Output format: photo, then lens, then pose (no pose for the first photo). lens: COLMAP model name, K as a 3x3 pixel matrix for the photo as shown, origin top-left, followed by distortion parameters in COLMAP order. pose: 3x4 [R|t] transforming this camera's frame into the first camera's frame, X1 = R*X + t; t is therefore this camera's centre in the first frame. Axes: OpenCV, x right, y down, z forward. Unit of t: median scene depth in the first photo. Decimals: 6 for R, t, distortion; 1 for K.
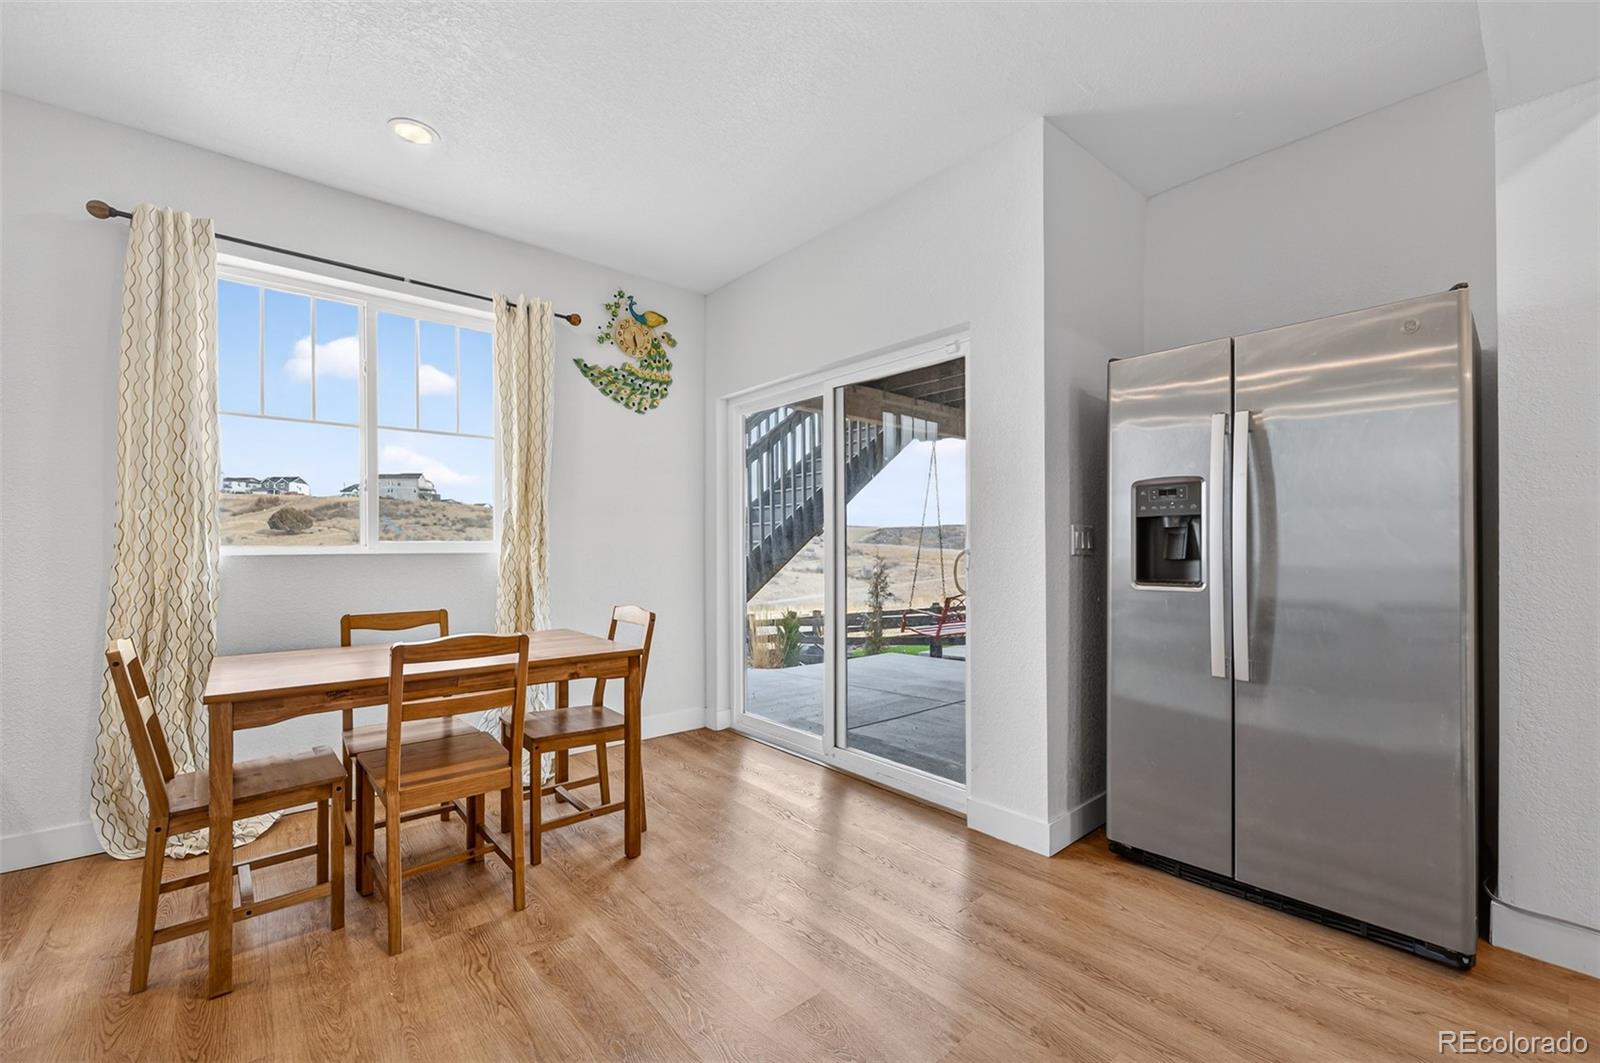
lens RADIAL K [[667.1, 0, 798.3], [0, 667.1, 542.4], [0, 0, 1]] dist [-0.002406, -0.000120]
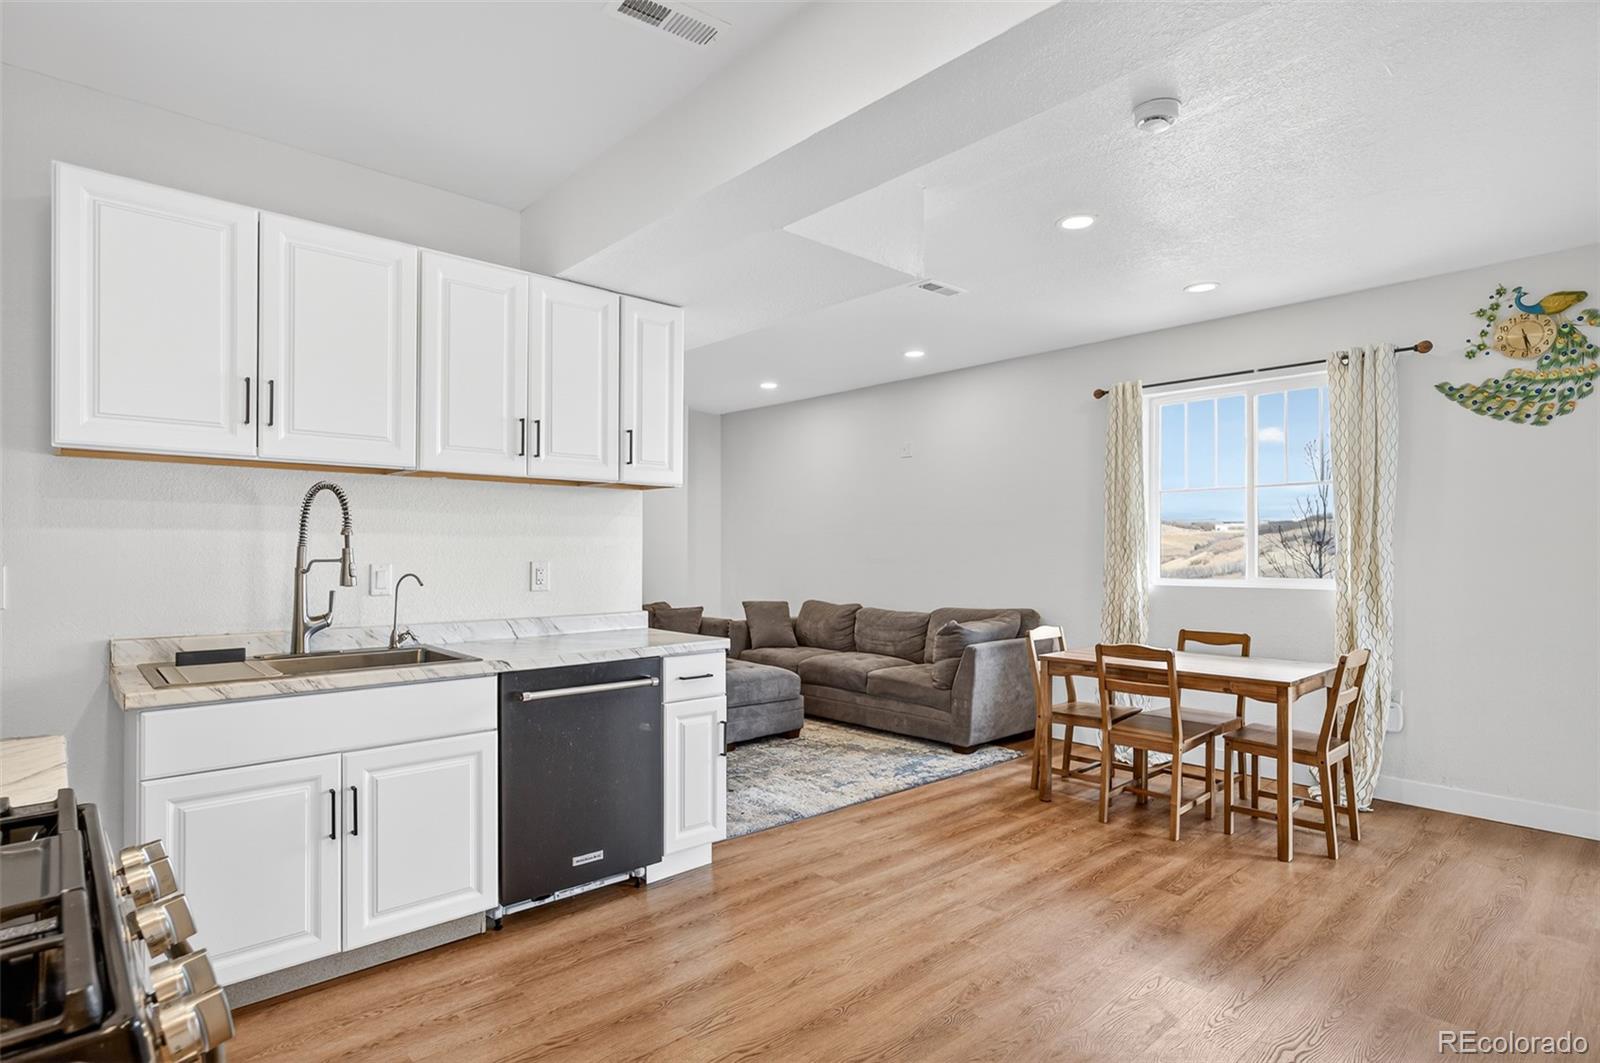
lens RADIAL K [[856.9, 0, 799.3], [0, 856.9, 537.8], [0, 0, 1]] dist [0.001005, -0.000093]
pose [[0.017060, -0.011107, -0.999793, 0.833787], [0.006460, 0.999919, -0.010998, -0.053839], [0.999834, -0.006271, 0.017130, 0.088694]]
